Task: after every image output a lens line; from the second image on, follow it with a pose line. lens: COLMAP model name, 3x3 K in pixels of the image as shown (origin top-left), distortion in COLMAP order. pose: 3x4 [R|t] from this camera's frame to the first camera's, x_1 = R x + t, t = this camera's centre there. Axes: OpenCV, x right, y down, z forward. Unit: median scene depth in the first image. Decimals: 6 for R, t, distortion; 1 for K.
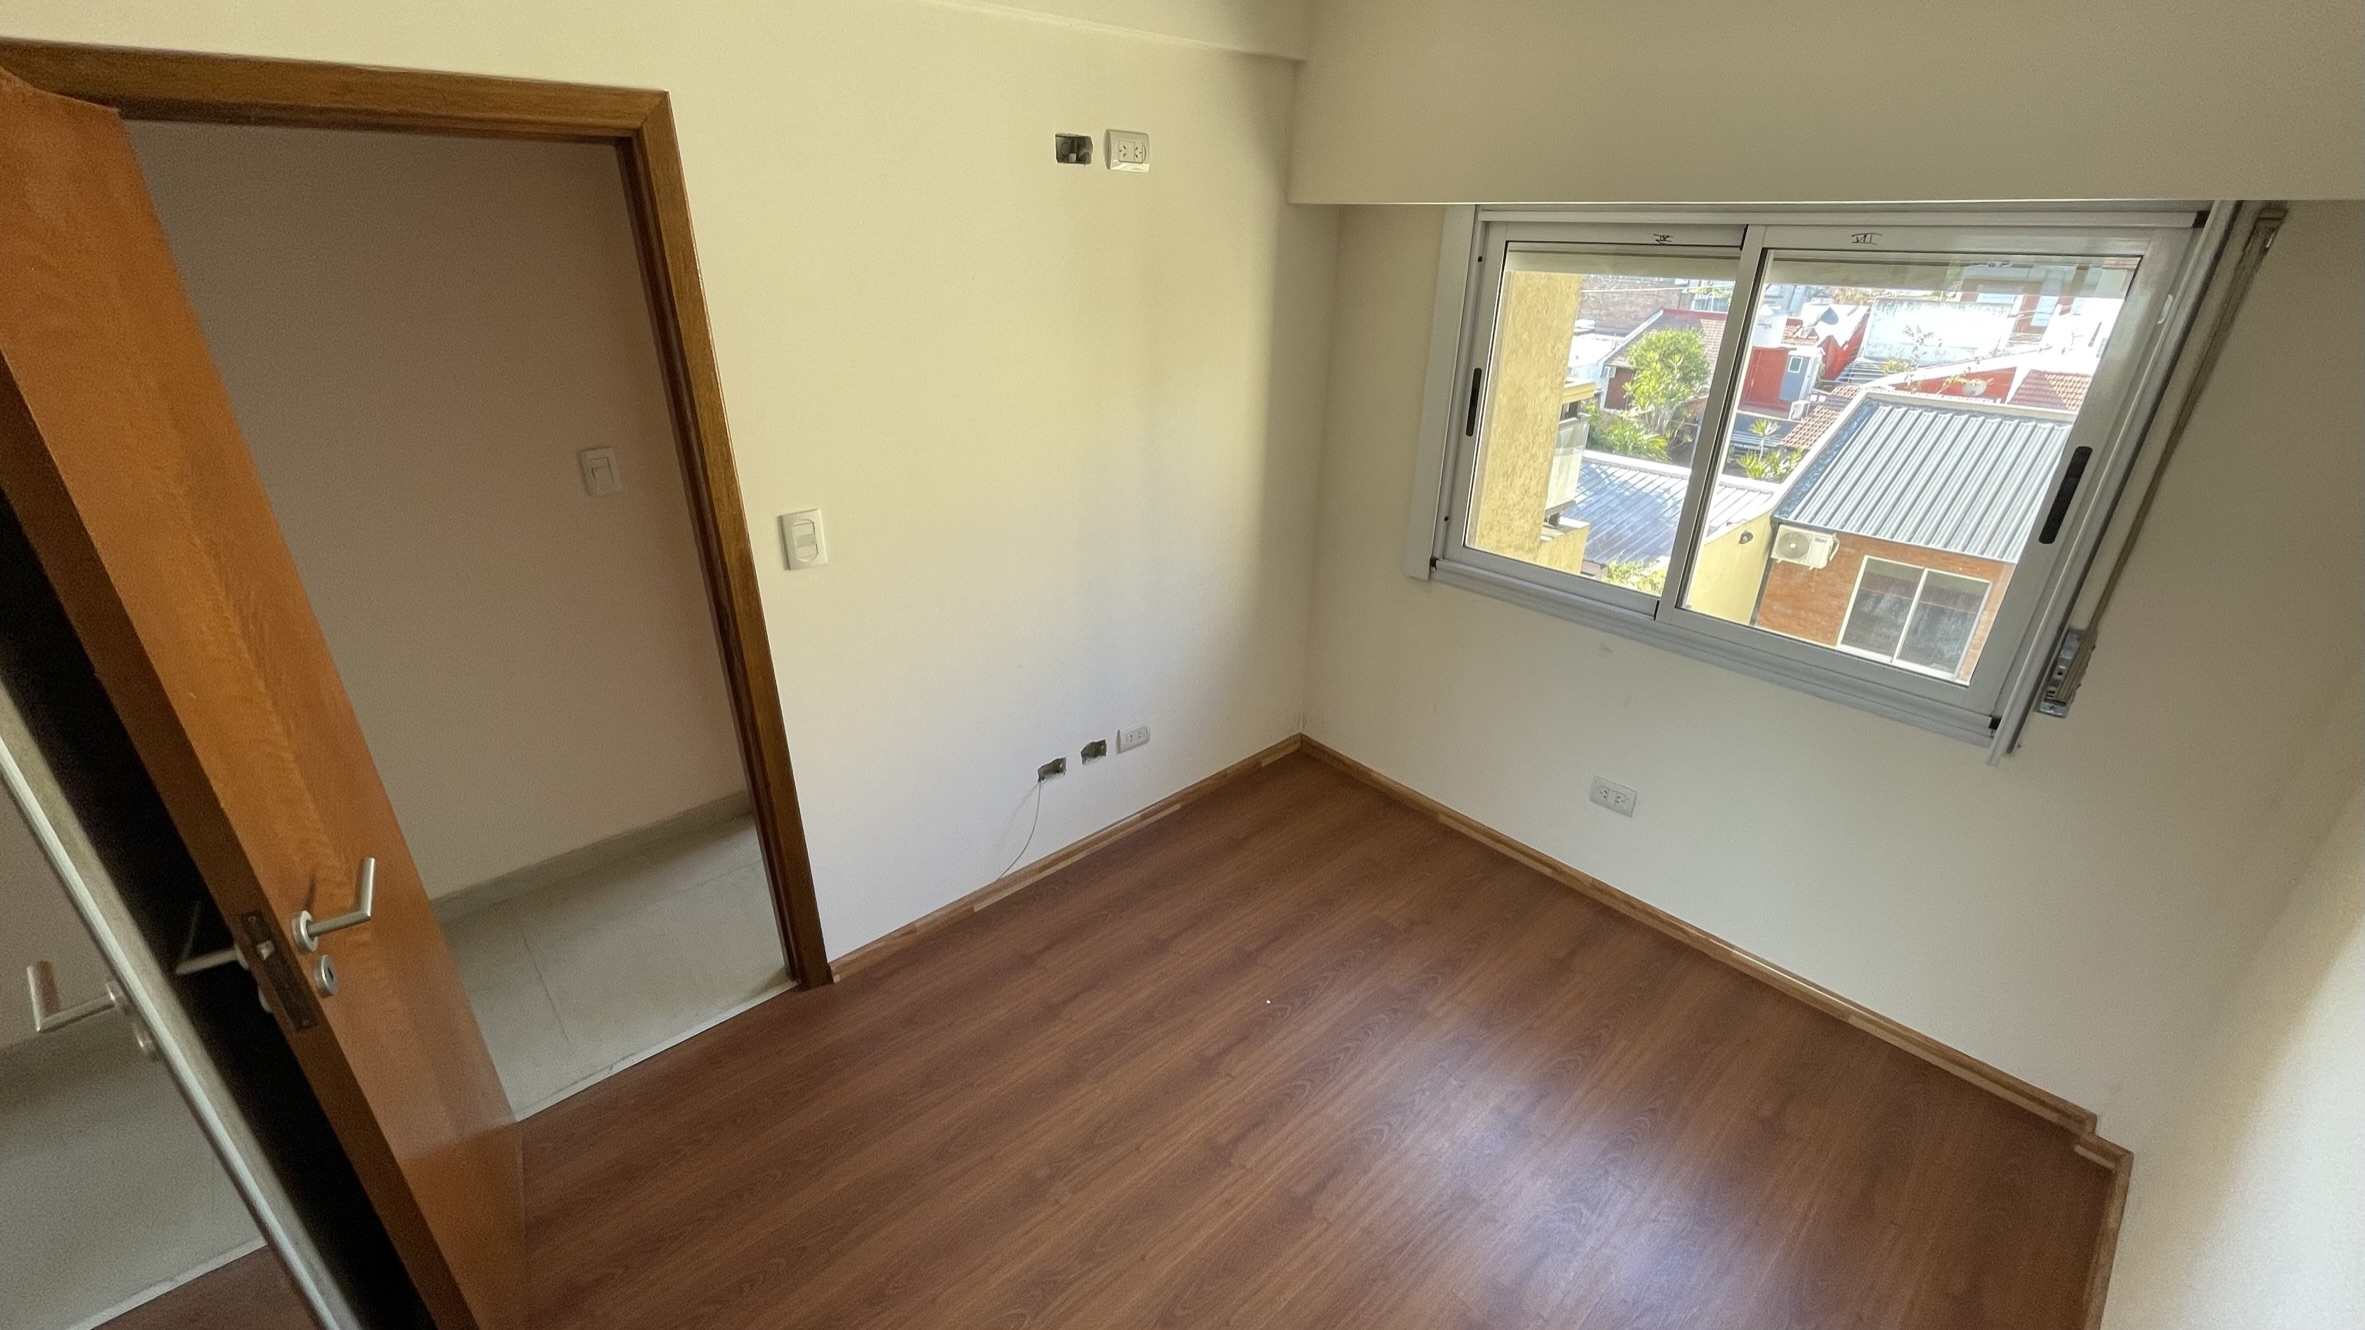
lens RADIAL K [[958.8, 0, 1175.4], [0, 958.8, 664.4], [0, 0, 1]] dist [-0.001000, 0.000542]
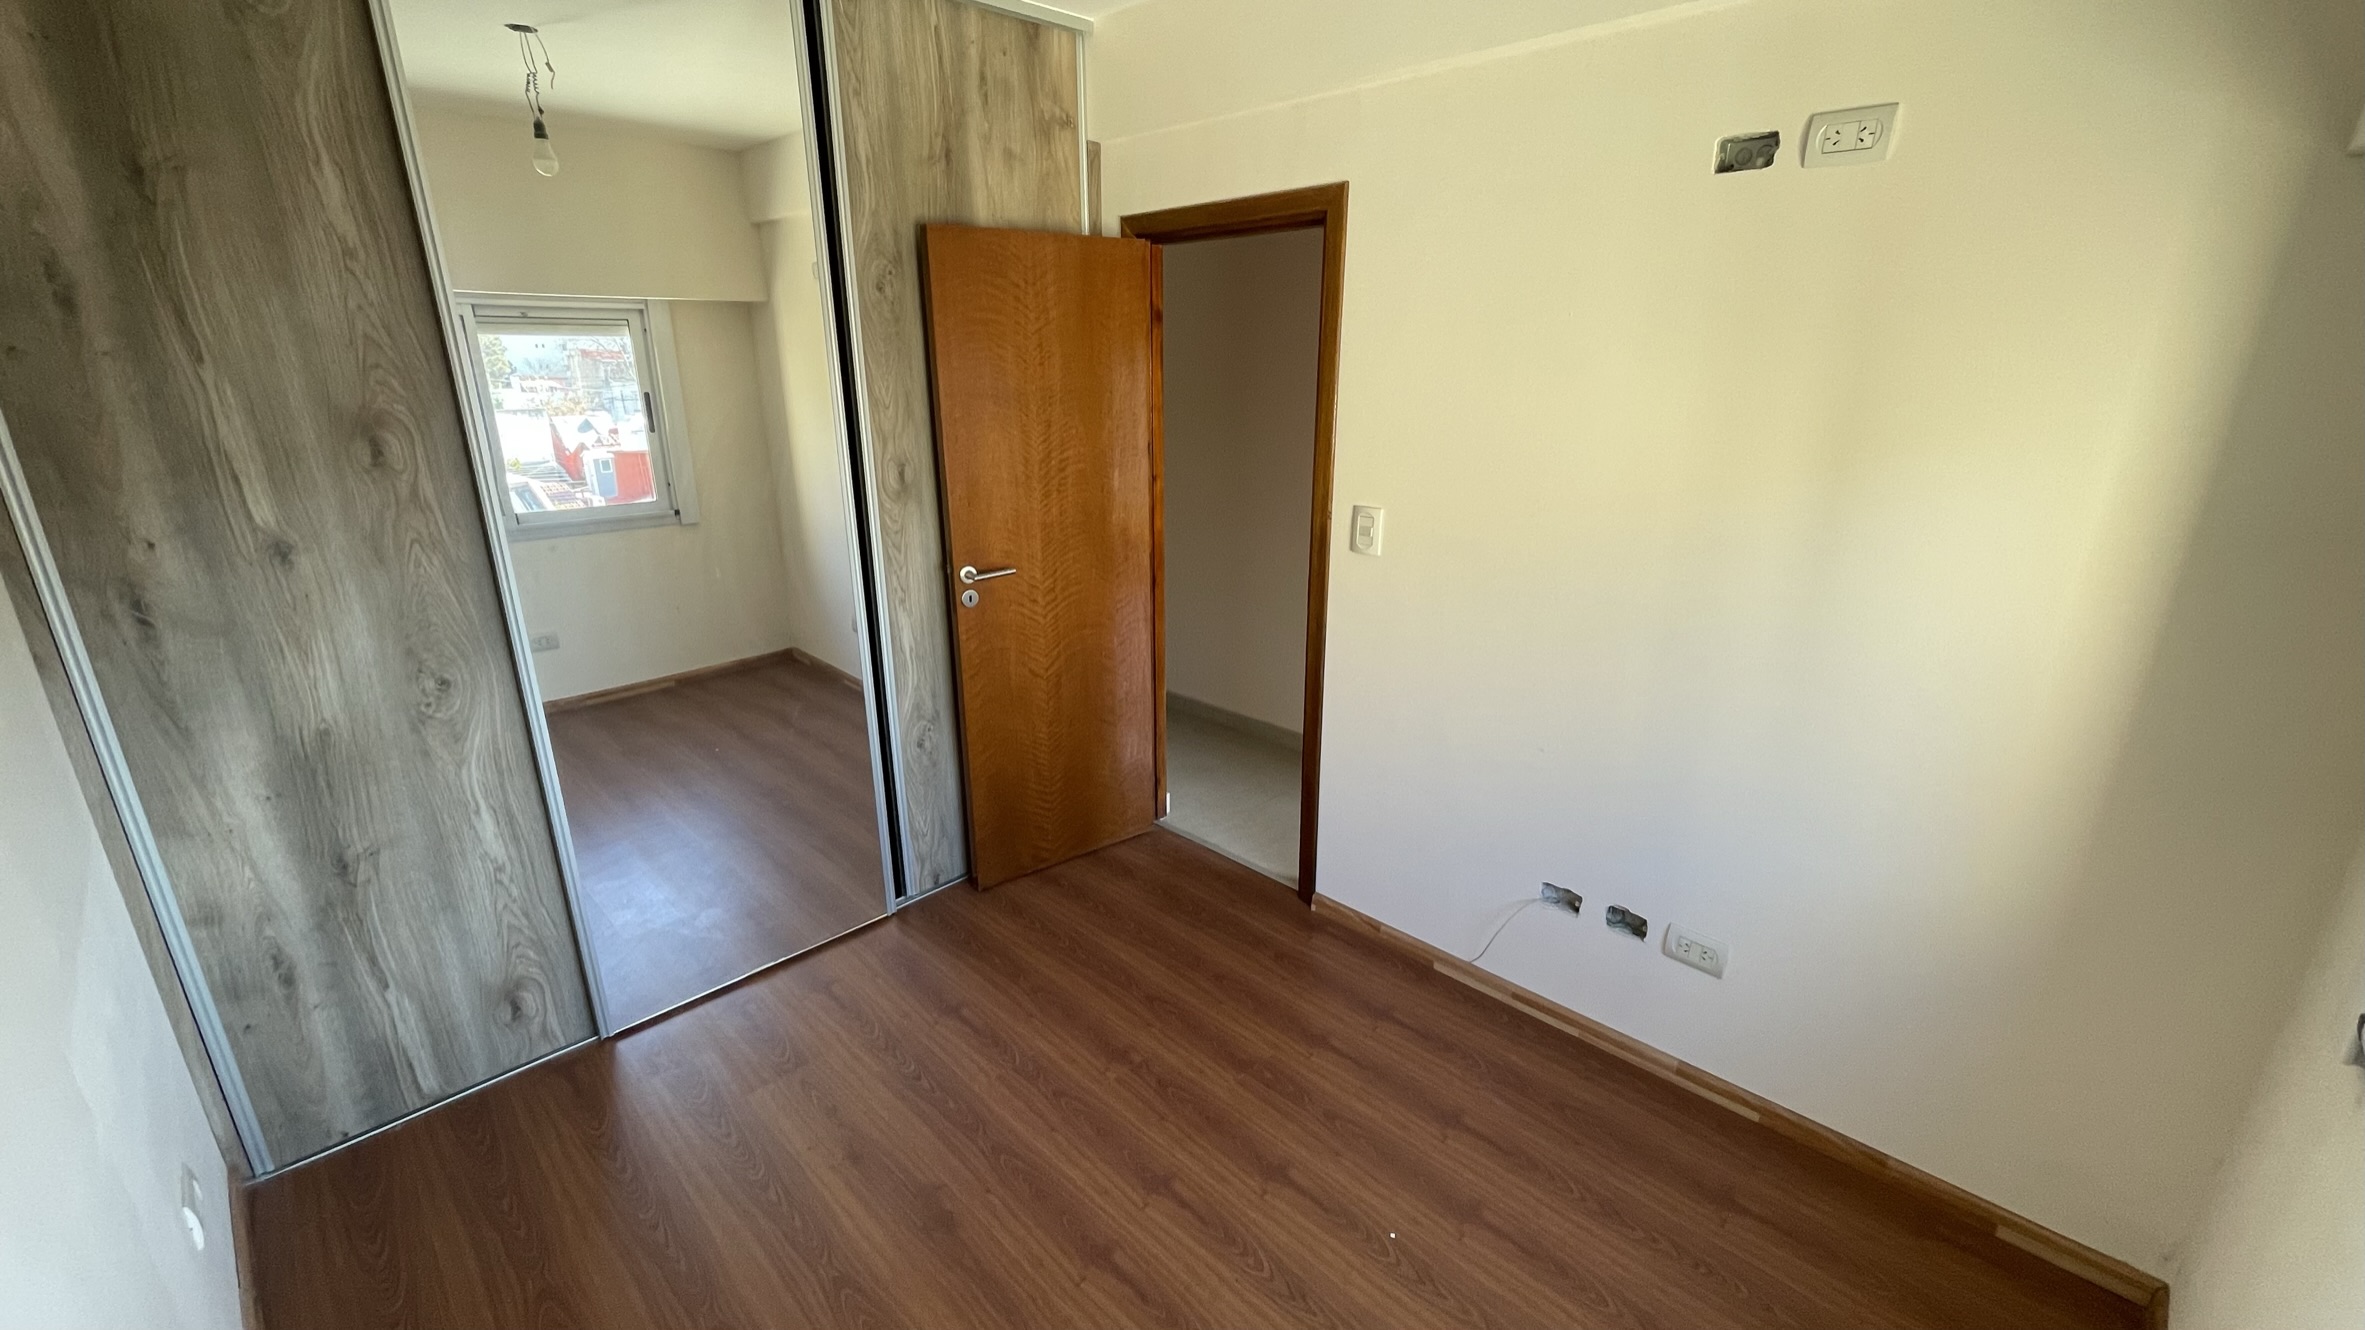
lens RADIAL K [[958.8, 0, 1177.2], [0, 958.8, 663.6], [0, 0, 1]] dist [-0.001000, 0.000542]
pose [[0.052753, 0.301885, -0.951884, 0.710646], [-0.414304, 0.873920, 0.254198, -0.172426], [0.908609, 0.380959, 0.171173, 0.579121]]
